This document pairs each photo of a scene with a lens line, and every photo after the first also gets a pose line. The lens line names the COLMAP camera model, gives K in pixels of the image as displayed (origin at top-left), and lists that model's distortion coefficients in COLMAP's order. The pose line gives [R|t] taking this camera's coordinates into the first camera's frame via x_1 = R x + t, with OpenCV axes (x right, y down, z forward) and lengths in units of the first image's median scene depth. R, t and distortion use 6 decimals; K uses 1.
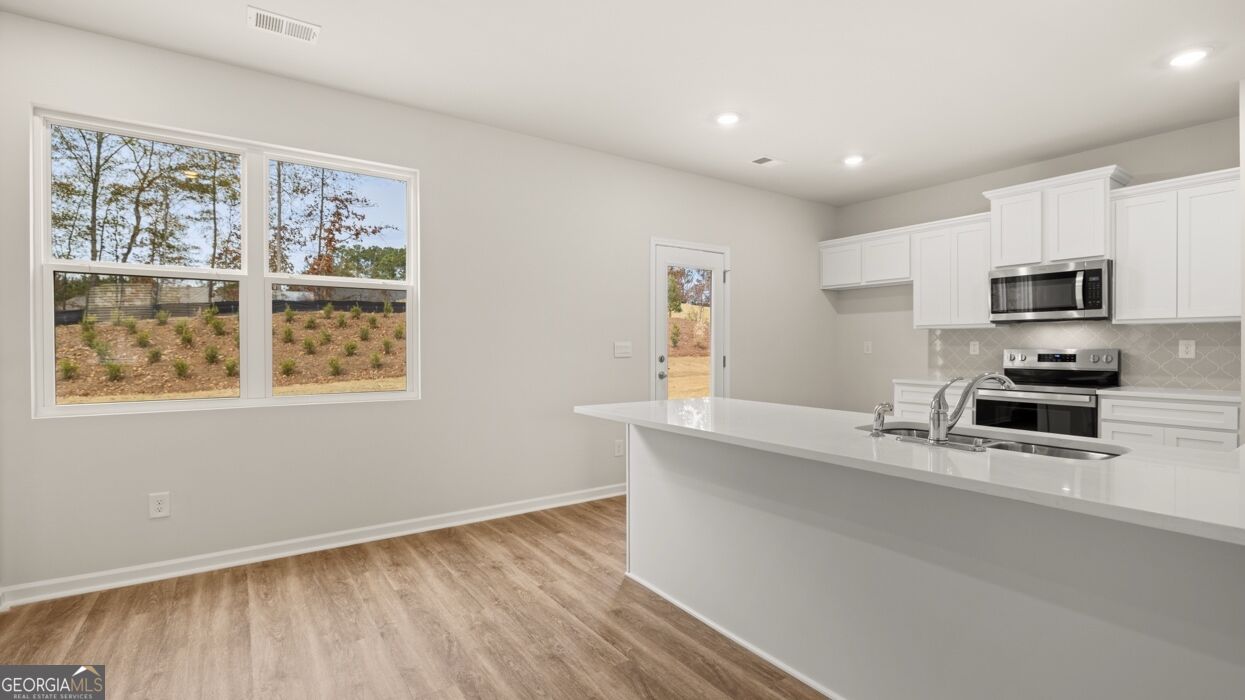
lens RADIAL K [[553.1, 0, 622.5], [0, 553.1, 350.0], [0, 0, 1]] dist [-0.003470, -0.000372]
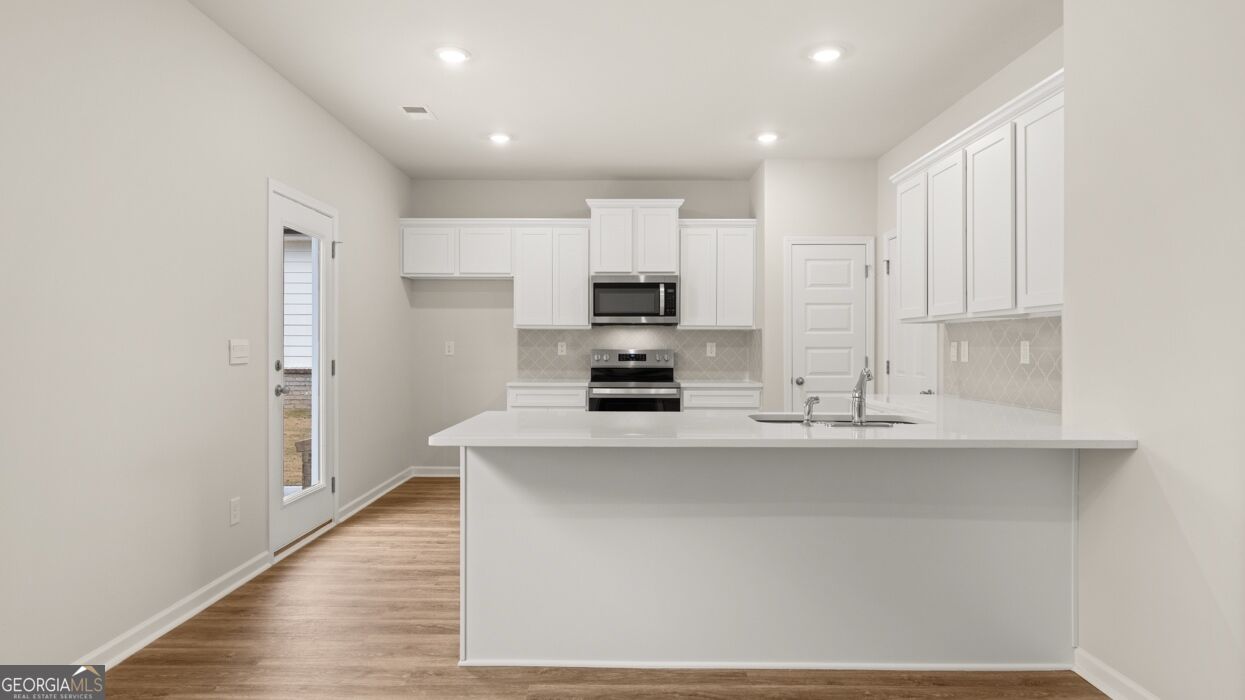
lens RADIAL K [[699.4, 0, 617.1], [0, 699.4, 347.7], [0, 0, 1]] dist [0.000871, 0.000300]
pose [[0.573534, 0.000699, 0.819182, -0.417578], [0.002280, 0.999994, -0.002449, -0.002241], [-0.819179, 0.003273, 0.573529, 0.208773]]
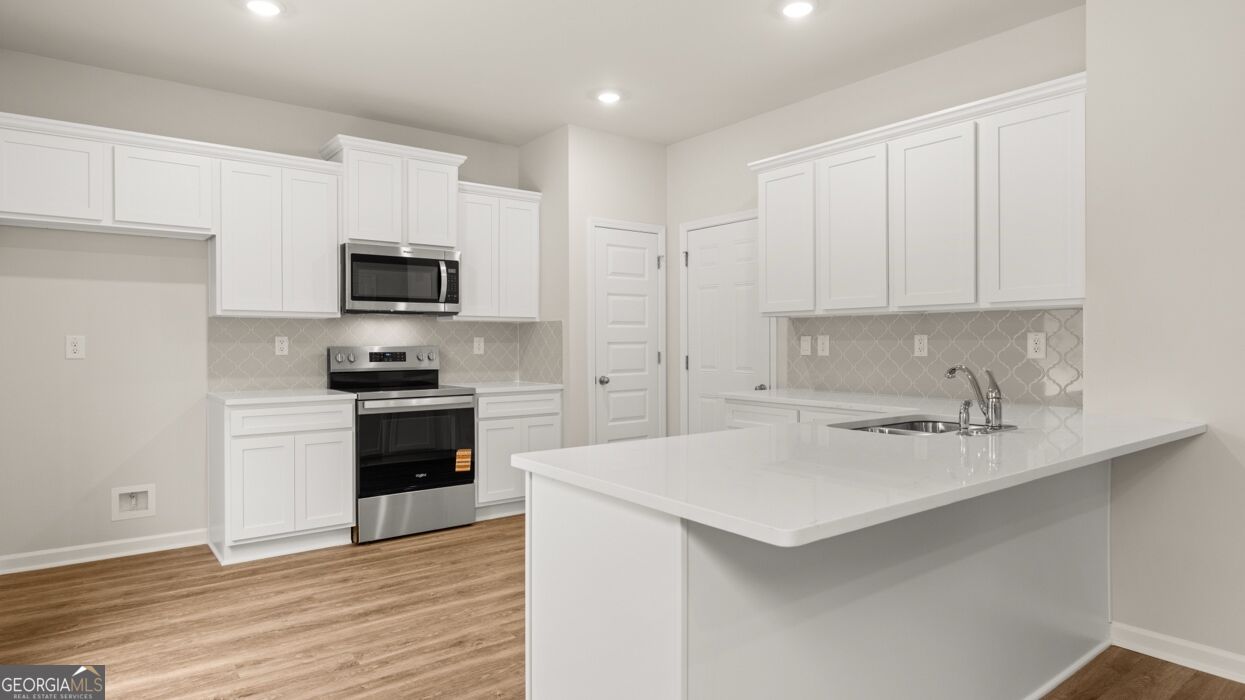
lens RADIAL K [[699.4, 0, 617.1], [0, 699.4, 347.7], [0, 0, 1]] dist [0.000871, 0.000300]
pose [[-0.044285, -0.006818, 0.998996, -0.314984], [0.008325, 0.999939, 0.007194, -0.004721], [-0.998984, 0.008636, -0.044226, 0.714234]]
